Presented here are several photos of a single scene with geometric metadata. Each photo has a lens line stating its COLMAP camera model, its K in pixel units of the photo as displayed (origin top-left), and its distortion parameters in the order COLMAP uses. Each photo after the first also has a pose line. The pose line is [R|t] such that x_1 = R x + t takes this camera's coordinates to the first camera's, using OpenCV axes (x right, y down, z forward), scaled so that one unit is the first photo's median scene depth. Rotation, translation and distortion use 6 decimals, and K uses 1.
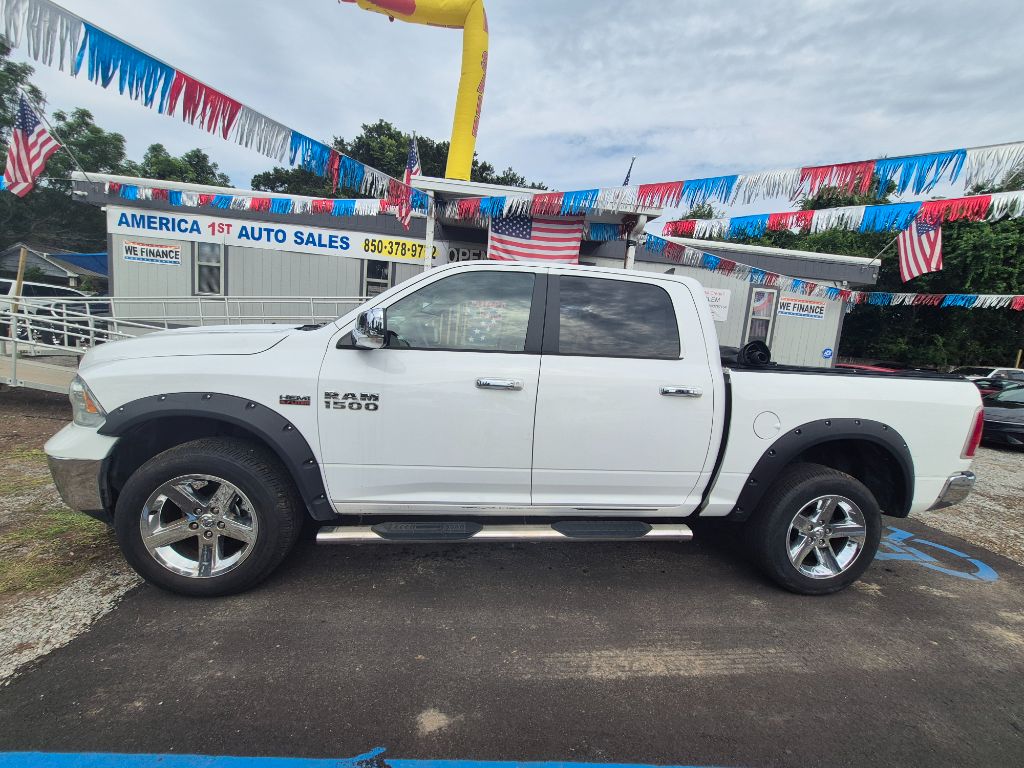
lens RADIAL K [[401.2, 0, 516.0], [0, 401.2, 380.2], [0, 0, 1]] dist [0.001270, -0.000068]
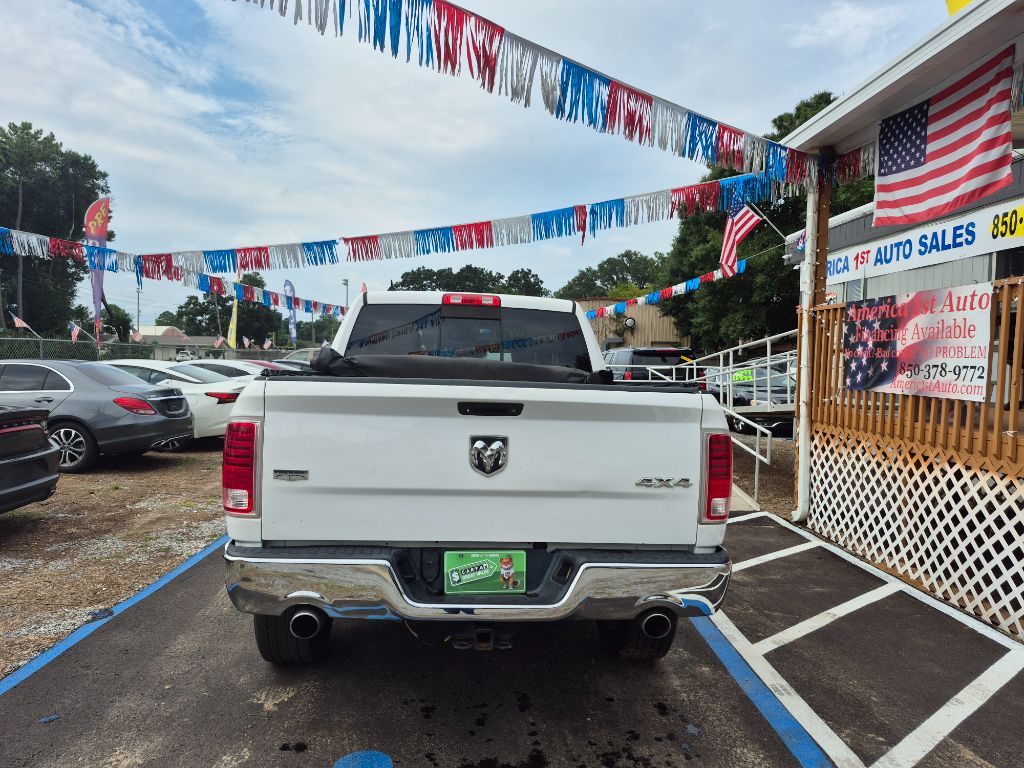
lens RADIAL K [[716.0, 0, 509.6], [0, 716.0, 389.9], [0, 0, 1]] dist [0.058626, -0.058541]
pose [[-0.023857, -0.042264, -0.998822, 0.883129], [-0.126664, 0.991182, -0.038915, 0.005339], [0.991659, 0.125586, -0.029000, 0.579325]]
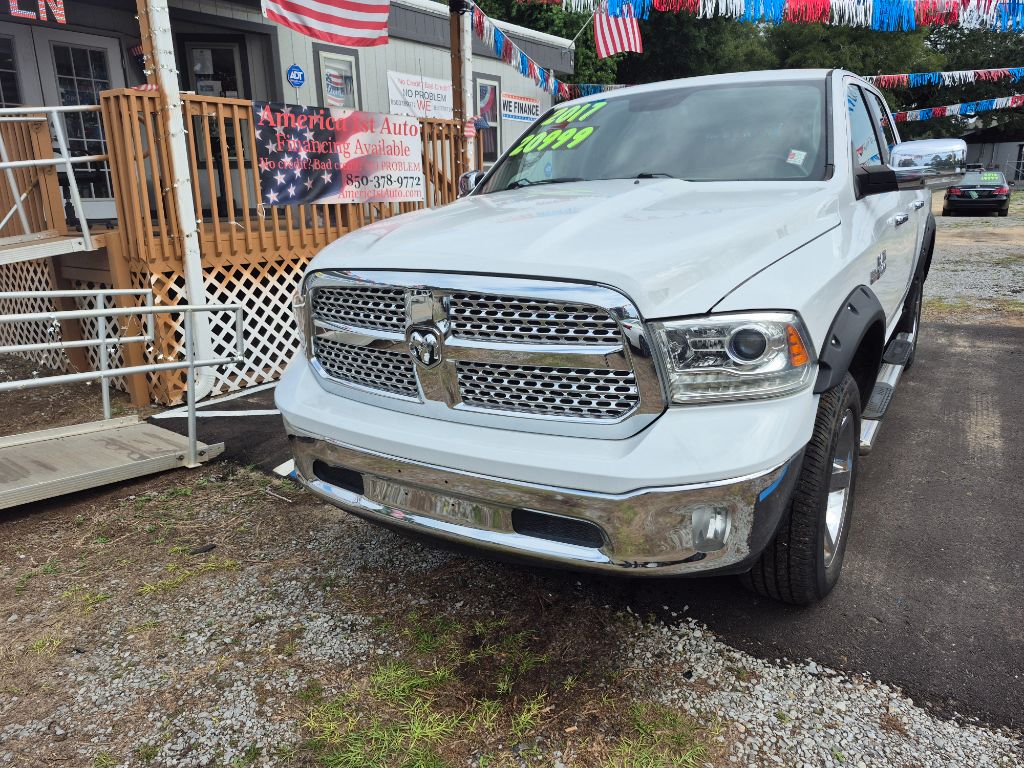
lens RADIAL K [[716.0, 0, 511.9], [0, 716.0, 378.5], [0, 0, 1]] dist [0.058626, -0.058541]
pose [[0.620826, -0.296699, 0.725634, -0.637404], [0.155704, 0.953841, 0.256794, -0.071922], [-0.768331, -0.046440, 0.638366, 0.208266]]
